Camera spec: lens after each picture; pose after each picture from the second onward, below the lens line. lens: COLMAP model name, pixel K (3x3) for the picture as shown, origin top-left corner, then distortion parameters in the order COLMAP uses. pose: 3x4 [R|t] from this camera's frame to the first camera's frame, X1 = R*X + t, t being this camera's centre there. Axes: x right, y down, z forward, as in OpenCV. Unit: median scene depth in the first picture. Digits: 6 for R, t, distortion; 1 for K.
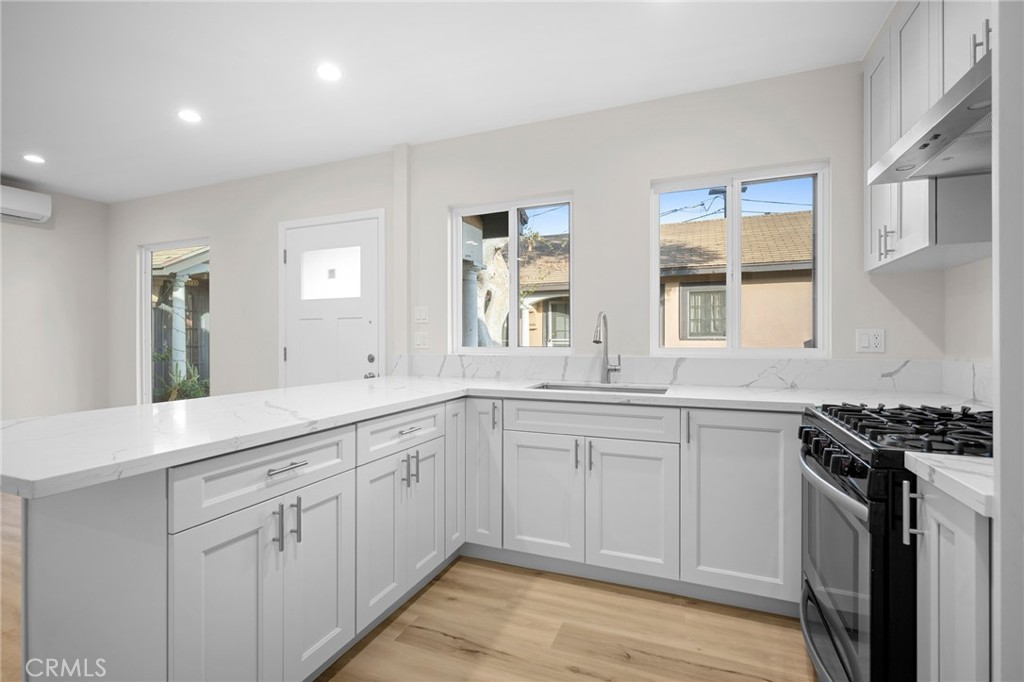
lens RADIAL K [[465.9, 0, 512.0], [0, 465.9, 341.0], [0, 0, 1]] dist [-0.000921, -0.000333]
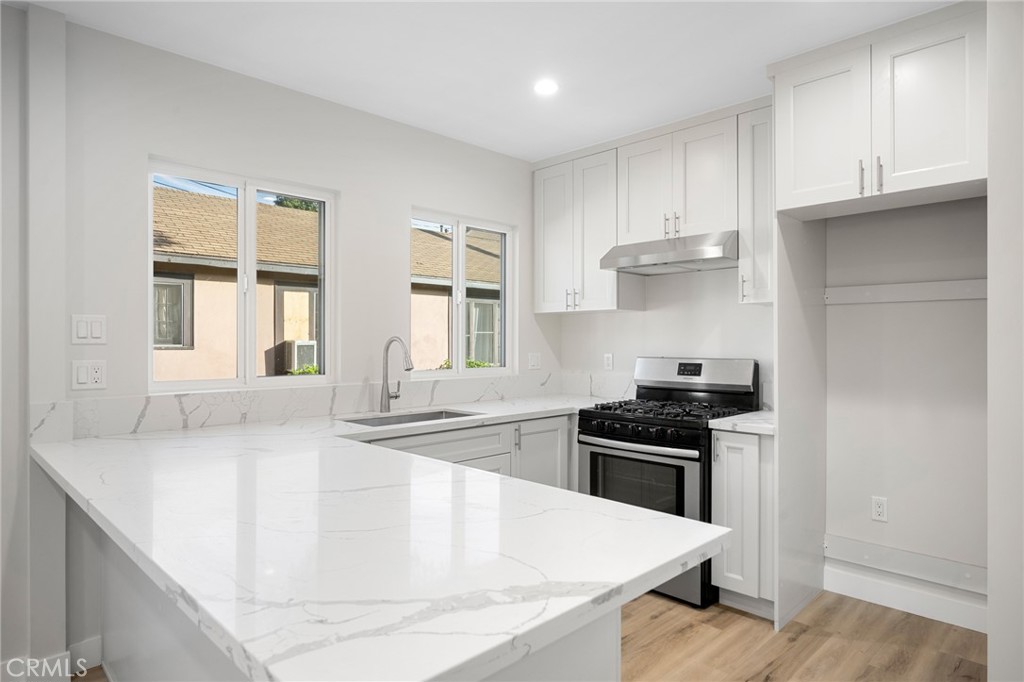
lens RADIAL K [[599.0, 0, 512.2], [0, 599.0, 338.8], [0, 0, 1]] dist [-0.002190, -0.001844]
pose [[0.385233, 0.003640, 0.922812, -0.639299], [-0.000833, 0.999993, -0.003597, -0.041292], [-0.922819, 0.000617, 0.385233, 0.235818]]
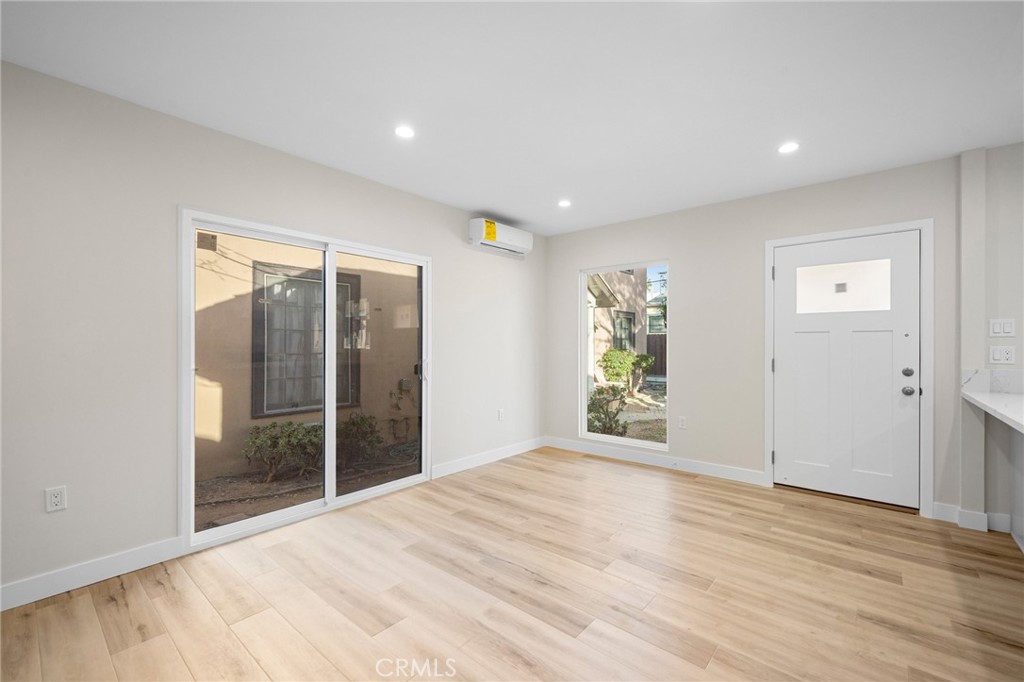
lens RADIAL K [[426.7, 0, 524.9], [0, 426.7, 345.1], [0, 0, 1]] dist [0.002700, 0.000096]
pose [[0.958383, 0.001166, -0.285483, -0.833303], [-0.000693, 0.999998, 0.001760, -0.021261], [0.285485, -0.001489, 0.958382, -0.097659]]
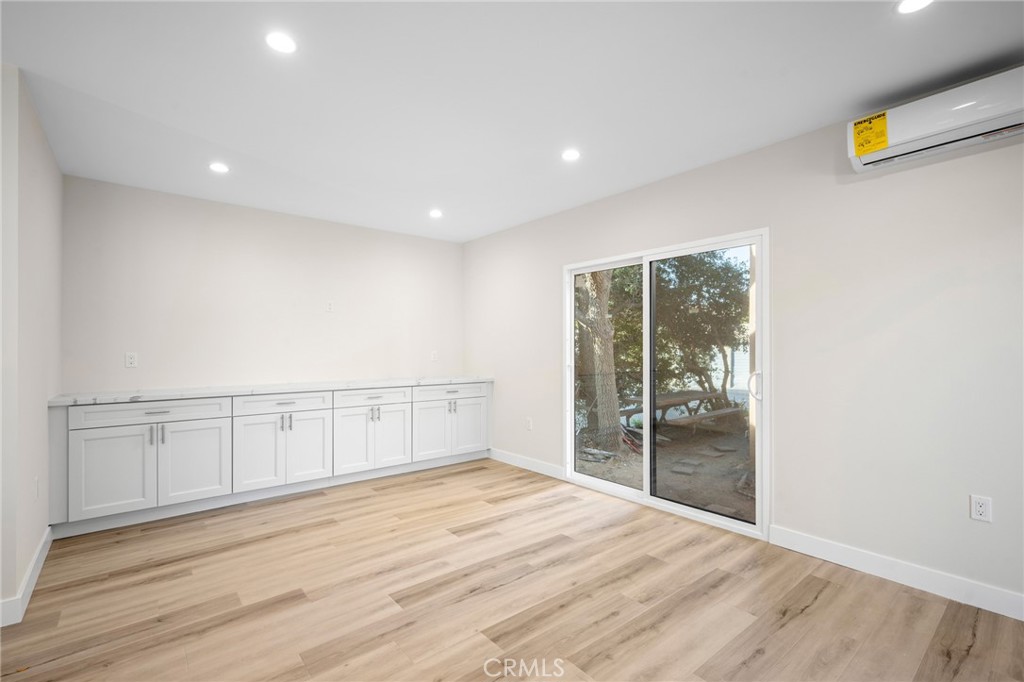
lens RADIAL K [[465.9, 0, 512.0], [0, 465.9, 341.0], [0, 0, 1]] dist [-0.000921, -0.000333]
pose [[-0.470745, -0.014593, -0.882148, -0.410518], [0.002493, 0.999837, -0.017870, -0.021471], [0.882266, -0.010611, -0.470632, 0.882861]]
